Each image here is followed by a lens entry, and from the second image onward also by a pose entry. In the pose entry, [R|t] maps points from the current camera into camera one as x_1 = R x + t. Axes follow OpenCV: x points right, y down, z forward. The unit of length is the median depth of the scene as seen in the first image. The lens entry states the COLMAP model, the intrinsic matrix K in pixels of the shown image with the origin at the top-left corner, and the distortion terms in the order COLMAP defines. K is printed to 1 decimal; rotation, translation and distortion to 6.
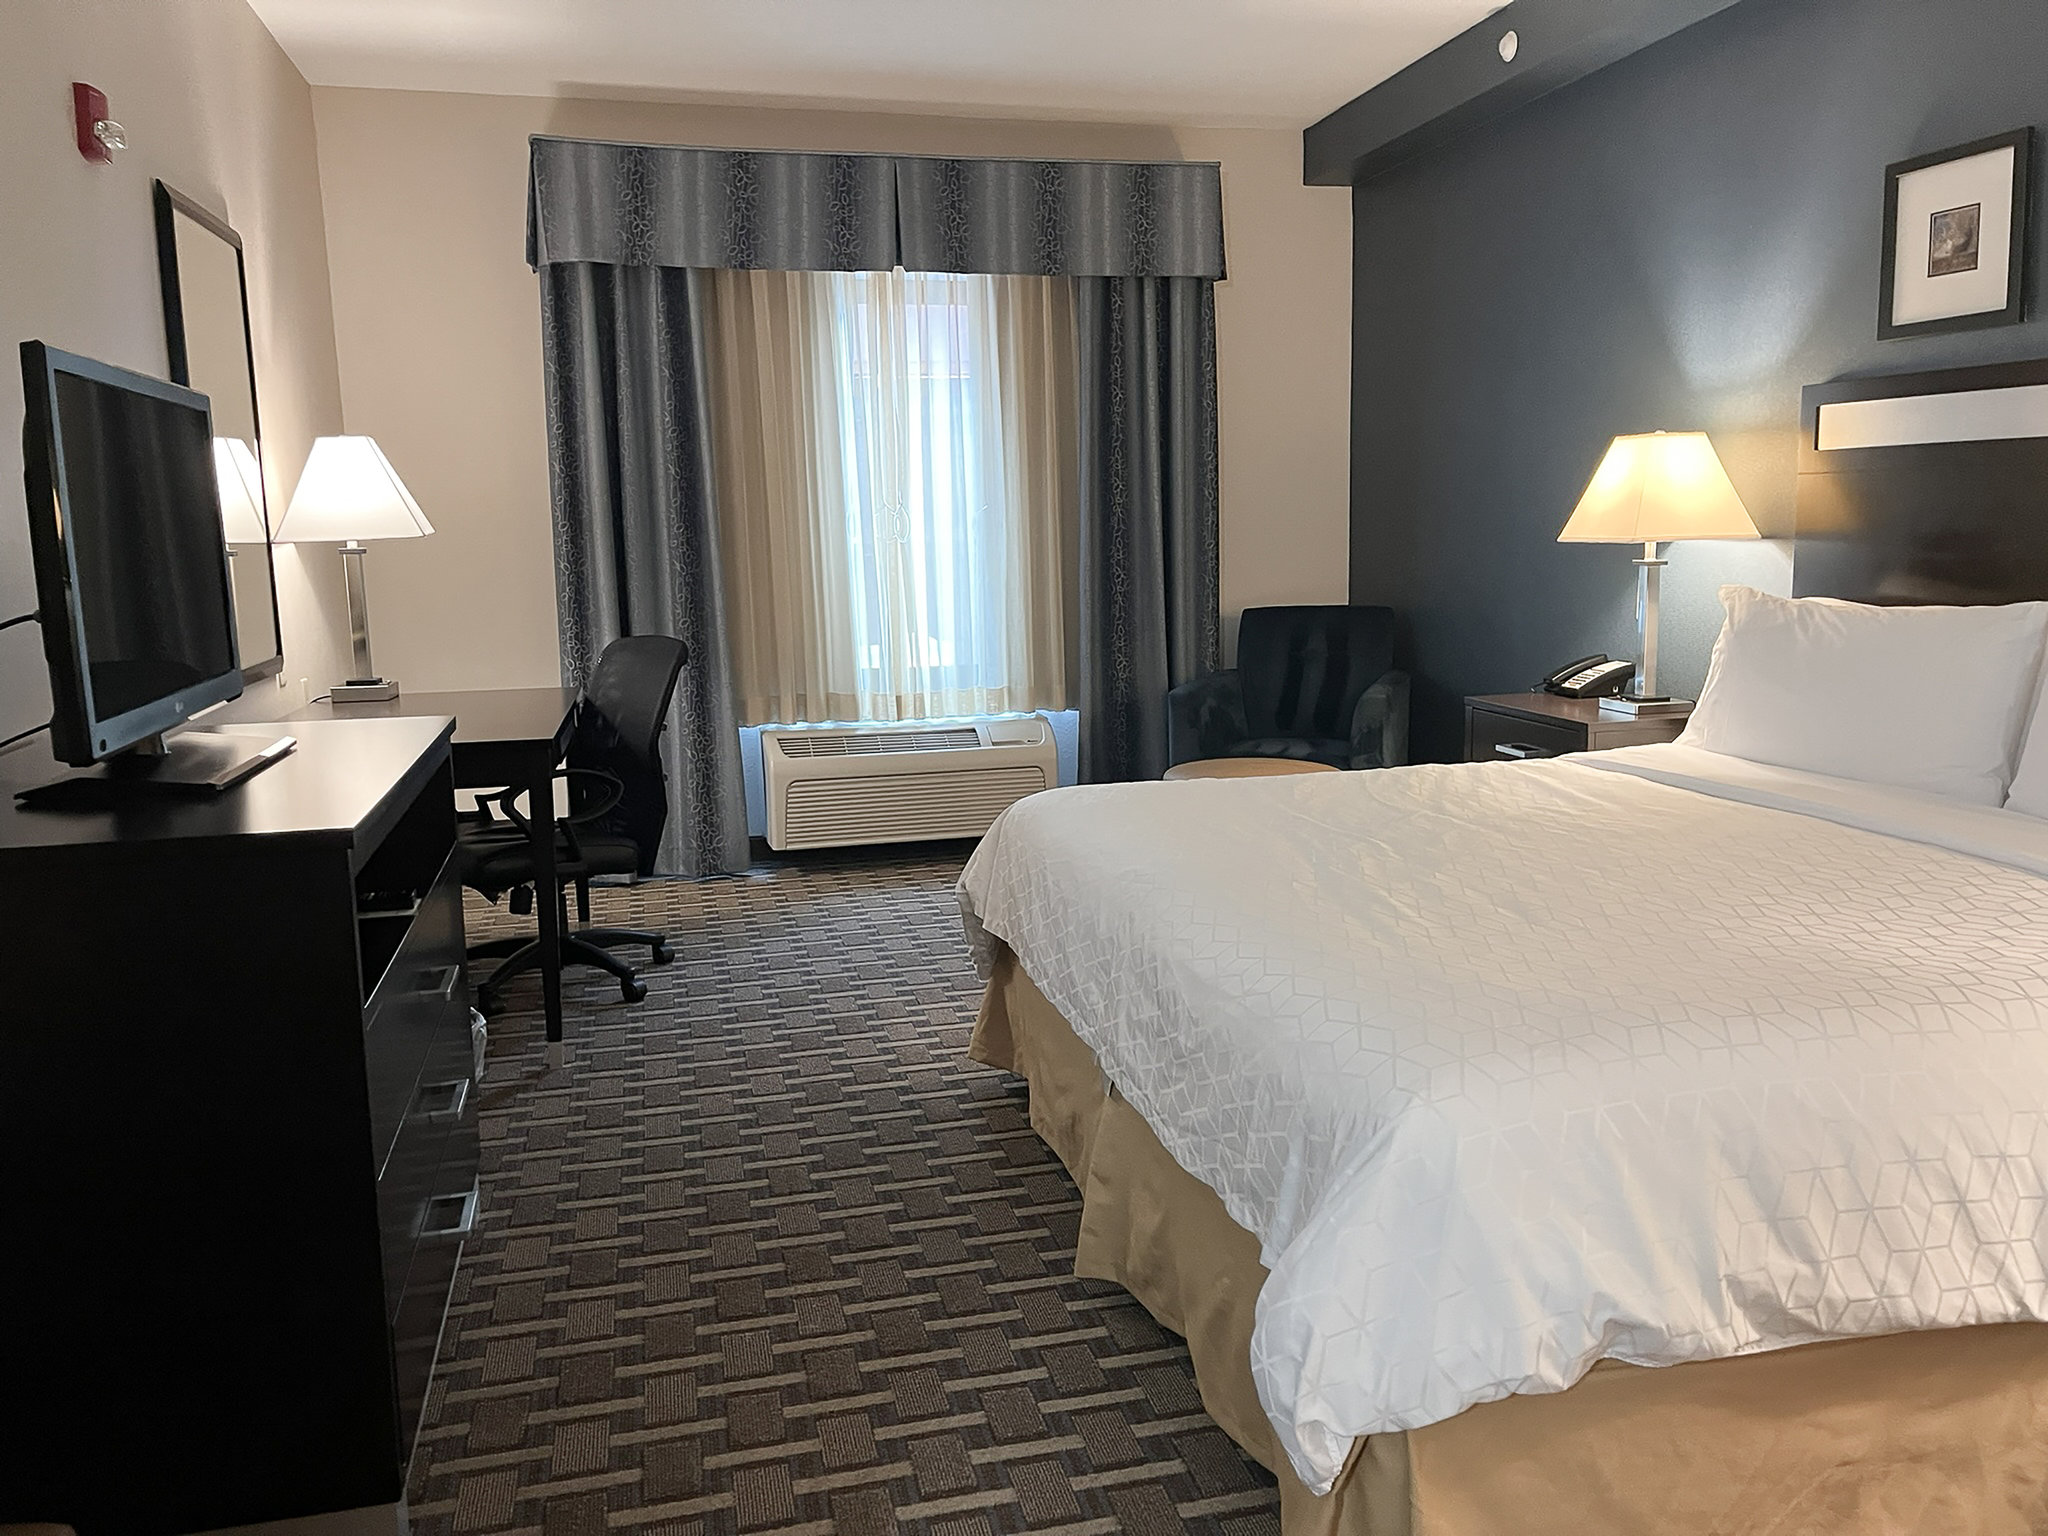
lens RADIAL K [[1565.3, 0, 1031.8], [0, 1565.3, 775.7], [0, 0, 1]] dist [0.082473, -0.101798]
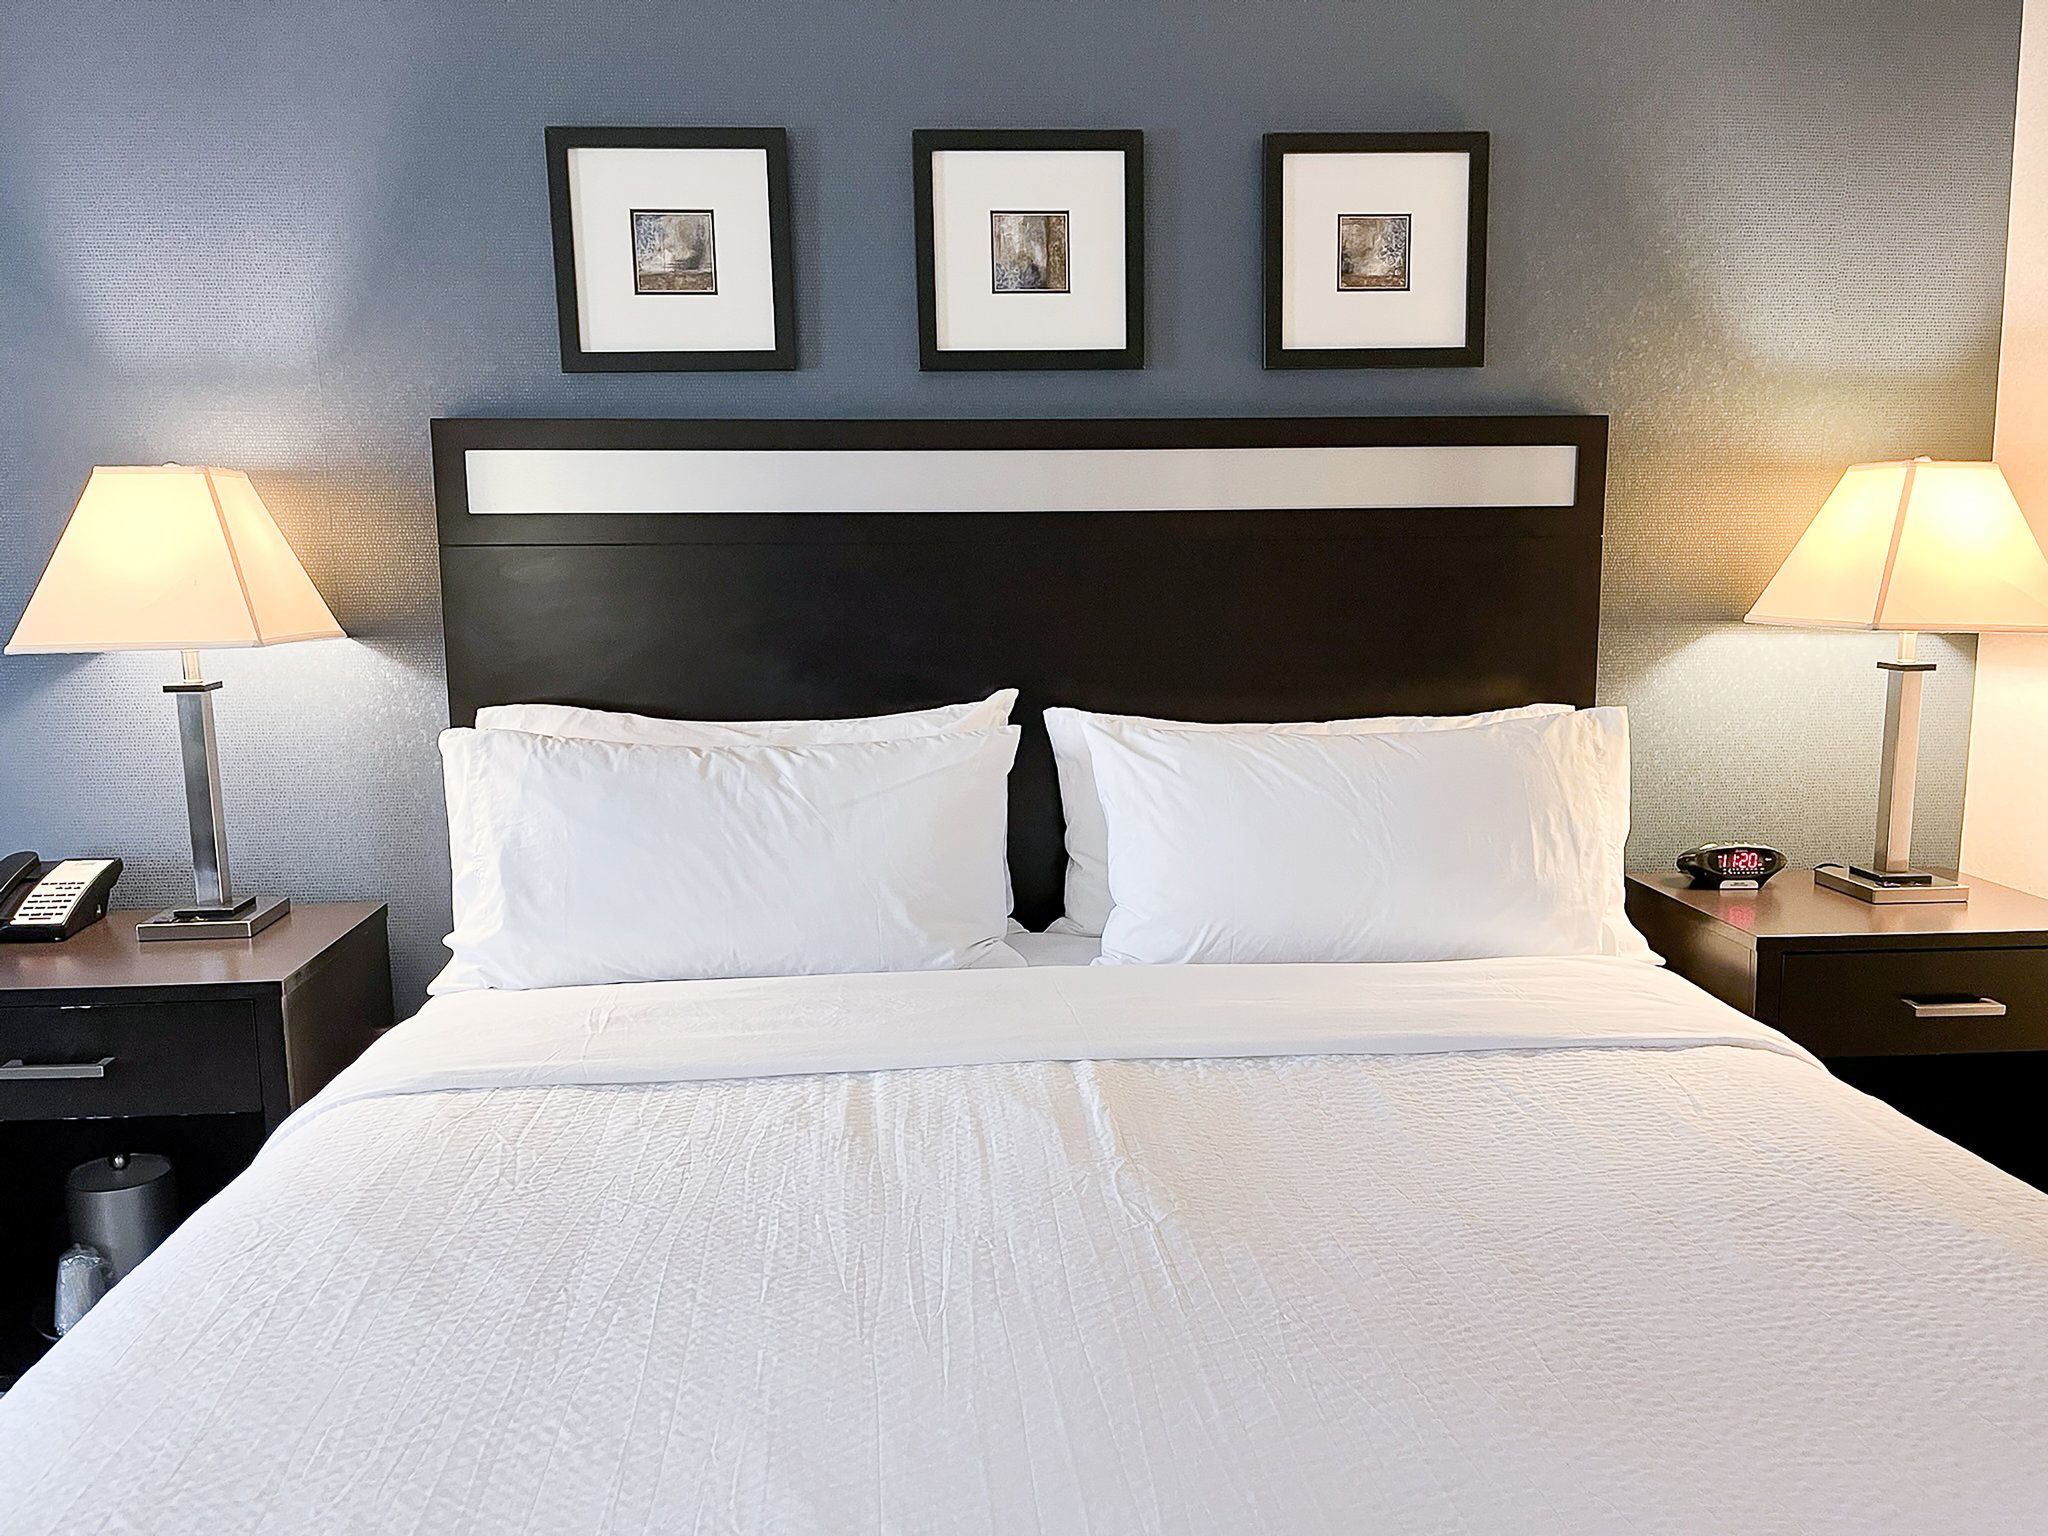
lens RADIAL K [[1565.3, 0, 1031.8], [0, 1565.3, 775.7], [0, 0, 1]] dist [0.082473, -0.101798]
pose [[0.146300, -0.138751, 0.979461, -0.167479], [0.171904, 0.978617, 0.112954, -0.129208], [-0.974189, 0.151848, 0.167024, 0.665805]]
